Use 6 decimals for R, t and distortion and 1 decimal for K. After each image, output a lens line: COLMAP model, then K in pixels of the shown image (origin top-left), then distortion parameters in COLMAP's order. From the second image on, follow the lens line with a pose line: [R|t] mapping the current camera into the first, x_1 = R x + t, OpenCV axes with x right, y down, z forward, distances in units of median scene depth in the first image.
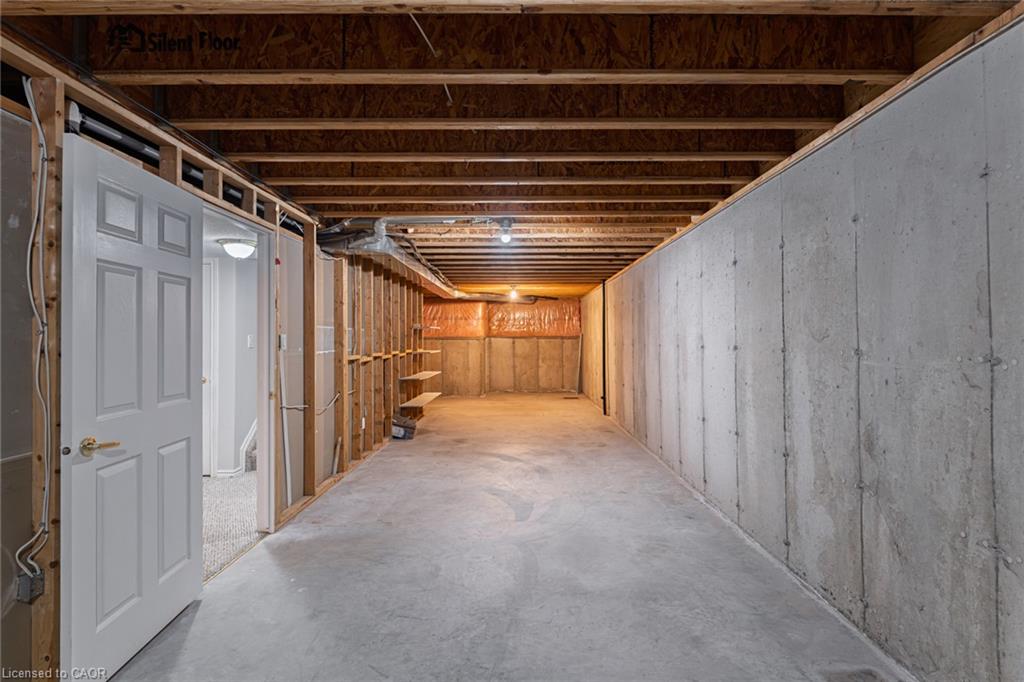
lens RADIAL K [[476.5, 0, 515.1], [0, 476.5, 338.9], [0, 0, 1]] dist [0.001253, 0.000278]
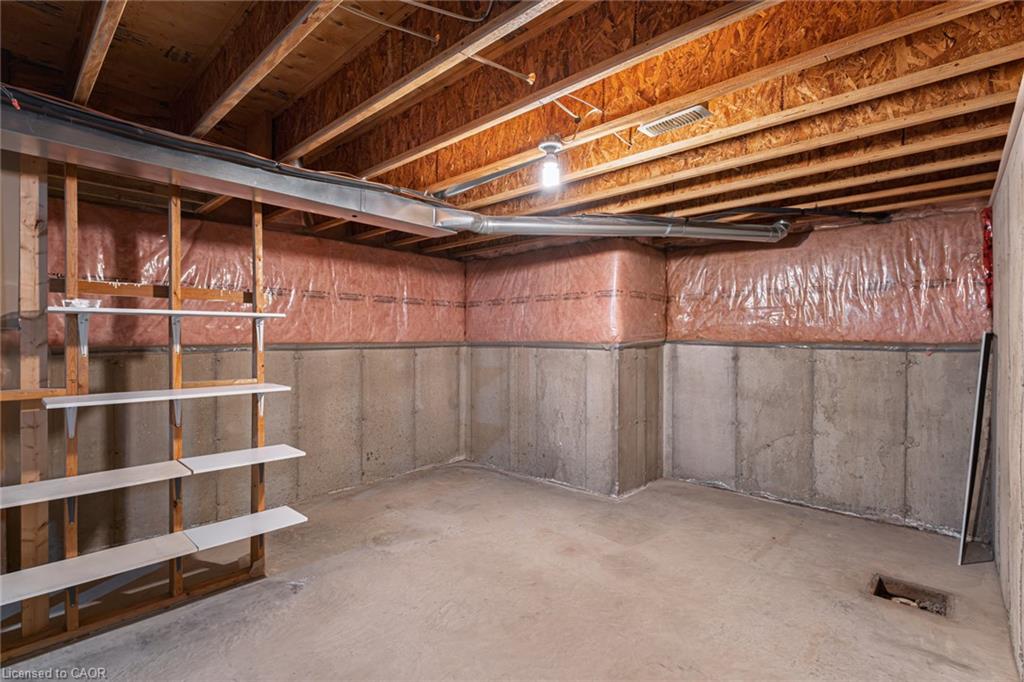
lens RADIAL K [[476.5, 0, 513.3], [0, 476.5, 344.1], [0, 0, 1]] dist [0.001253, 0.000278]
pose [[0.743948, 0.012649, -0.668118, 0.115844], [-0.007748, 0.999917, 0.010304, -0.005599], [0.668193, -0.002489, 0.743984, 0.608942]]
